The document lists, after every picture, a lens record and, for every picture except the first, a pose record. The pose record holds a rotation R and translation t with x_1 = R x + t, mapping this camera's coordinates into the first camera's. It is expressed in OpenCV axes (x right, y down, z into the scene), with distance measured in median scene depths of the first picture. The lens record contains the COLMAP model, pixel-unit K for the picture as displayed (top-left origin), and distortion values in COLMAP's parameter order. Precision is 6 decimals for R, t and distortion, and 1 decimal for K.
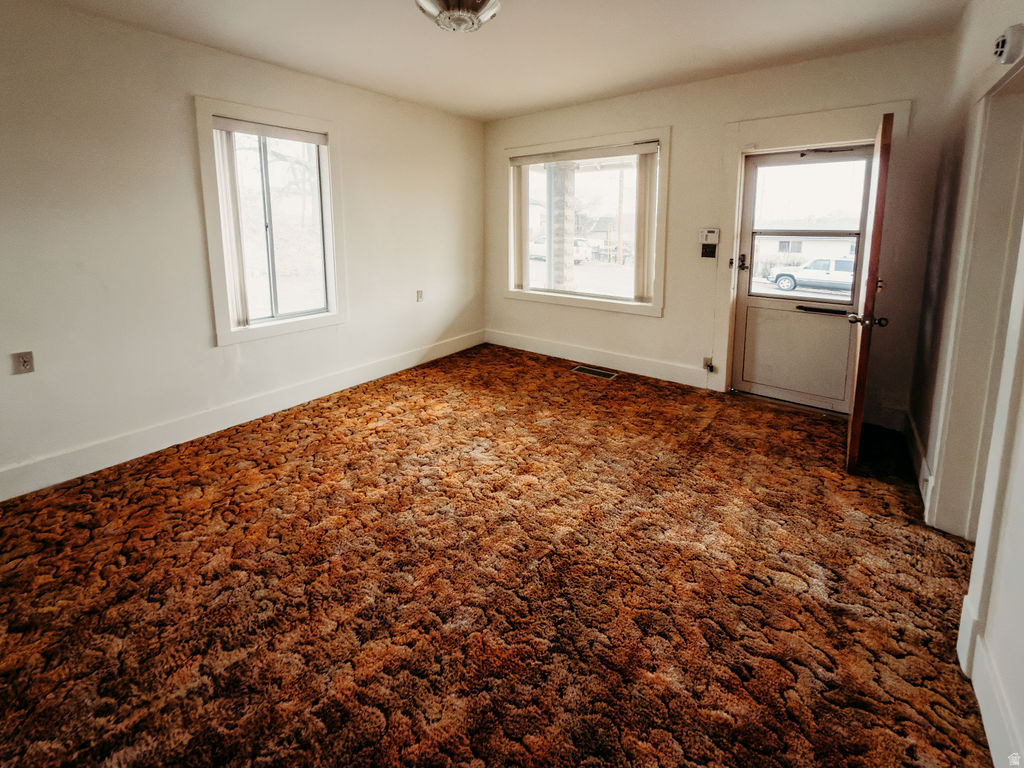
lens RADIAL K [[405.9, 0, 519.1], [0, 405.9, 382.1], [0, 0, 1]] dist [0.001702, 0.000176]
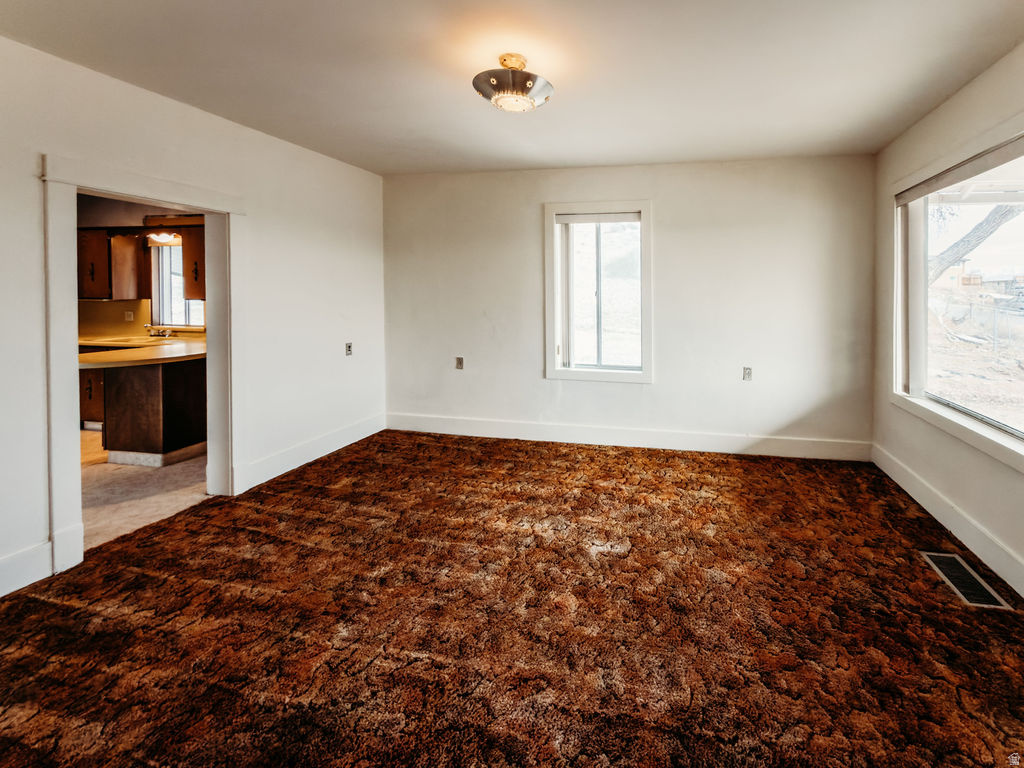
lens RADIAL K [[405.9, 0, 519.1], [0, 405.9, 382.1], [0, 0, 1]] dist [0.001702, 0.000176]
pose [[0.450069, 0.198164, -0.870729, 0.364763], [-0.332047, 0.942291, 0.042819, -0.100957], [0.828965, 0.269851, 0.489895, 0.275256]]
